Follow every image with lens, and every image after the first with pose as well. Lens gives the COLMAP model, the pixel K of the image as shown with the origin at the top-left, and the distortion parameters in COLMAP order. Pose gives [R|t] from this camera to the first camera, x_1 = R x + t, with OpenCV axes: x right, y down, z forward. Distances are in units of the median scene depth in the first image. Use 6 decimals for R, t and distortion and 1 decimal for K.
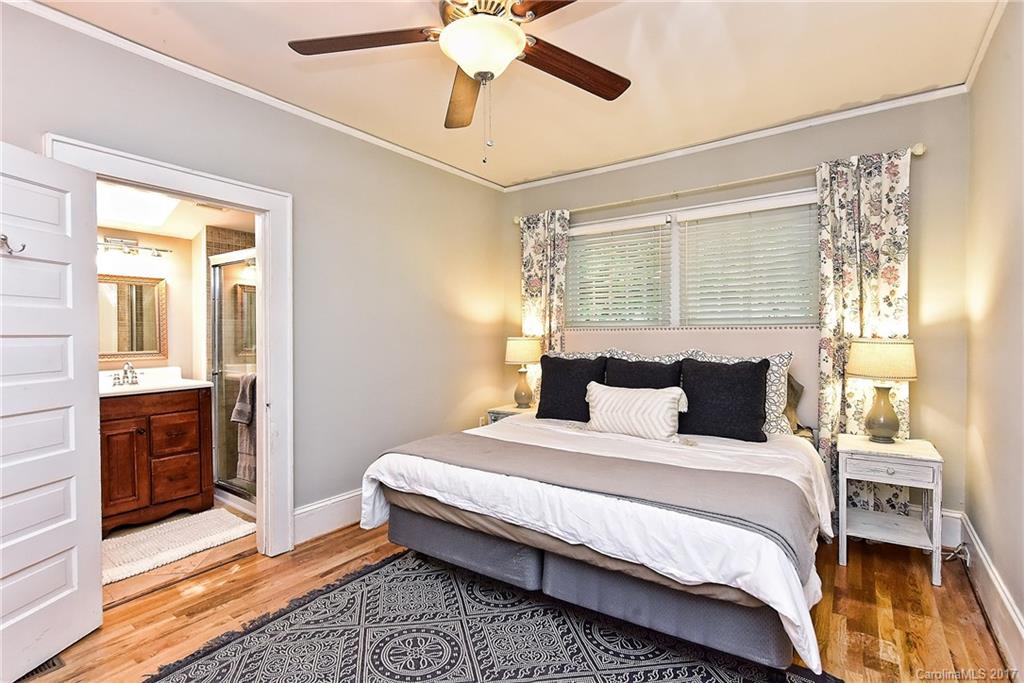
lens RADIAL K [[490.7, 0, 513.0], [0, 490.7, 335.3], [0, 0, 1]] dist [0.006641, 0.000844]
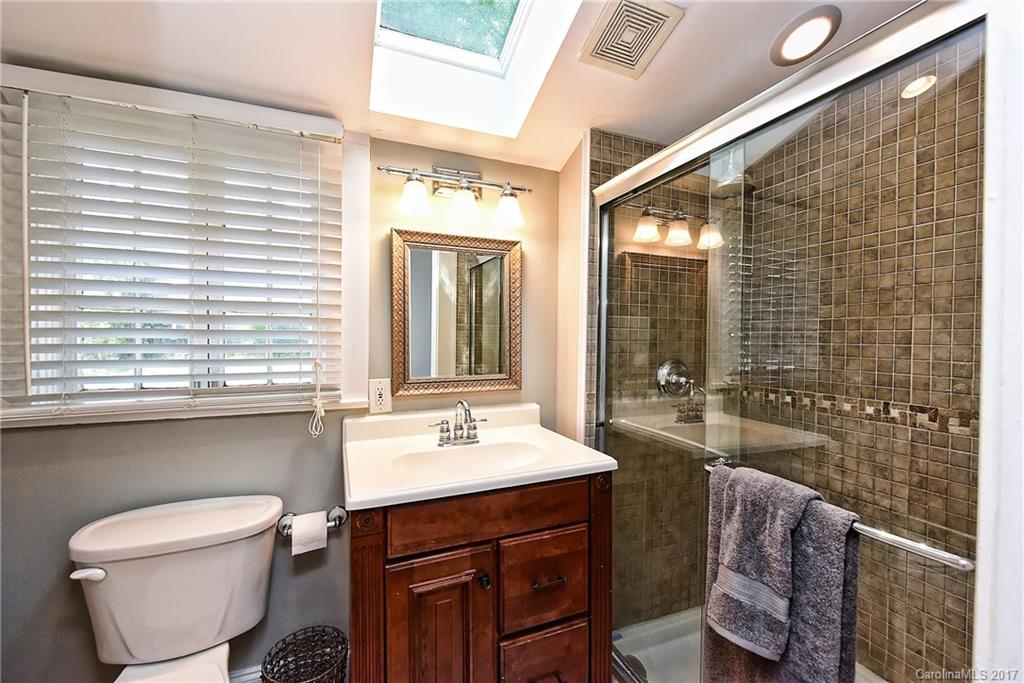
lens RADIAL K [[424.0, 0, 515.4], [0, 424.0, 341.6], [0, 0, 1]] dist [0.001109, -0.000122]
pose [[0.849724, 0.018821, -0.526891, -0.477518], [-0.017450, 0.999819, 0.007573, -0.008749], [0.526938, 0.002760, 0.849899, 0.620389]]
